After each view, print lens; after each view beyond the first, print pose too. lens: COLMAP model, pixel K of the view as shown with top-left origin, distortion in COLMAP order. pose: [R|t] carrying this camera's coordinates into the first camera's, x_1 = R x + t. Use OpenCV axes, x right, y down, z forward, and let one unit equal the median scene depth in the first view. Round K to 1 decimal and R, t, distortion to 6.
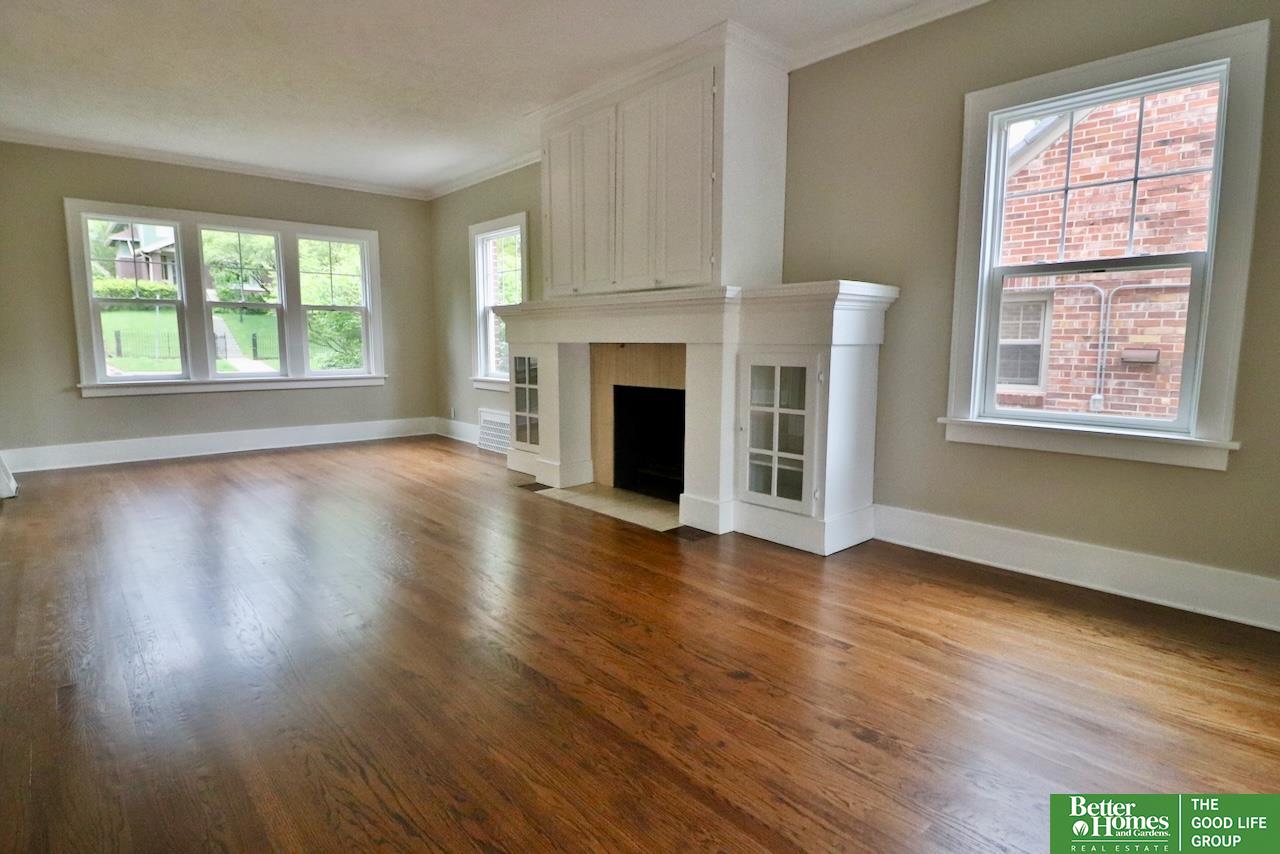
lens RADIAL K [[671.9, 0, 633.2], [0, 671.9, 430.5], [0, 0, 1]] dist [0.002842, -0.014167]
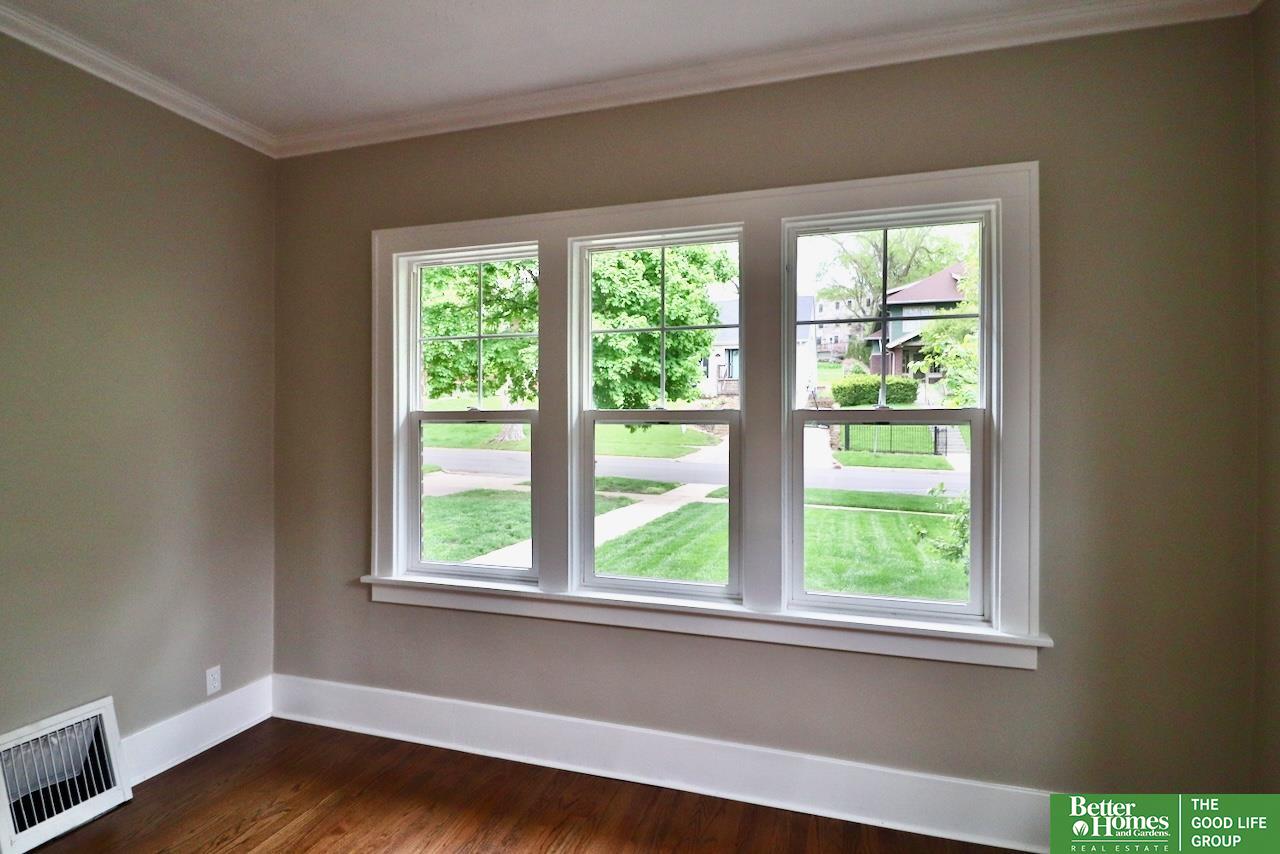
lens RADIAL K [[558.1, 0, 660.7], [0, 558.1, 431.2], [0, 0, 1]] dist [0.001344, -0.008402]
pose [[0.551708, -0.004609, -0.834025, -0.318608], [-0.115467, 0.989933, -0.081852, -0.163719], [0.826006, 0.141461, 0.545622, 0.886091]]
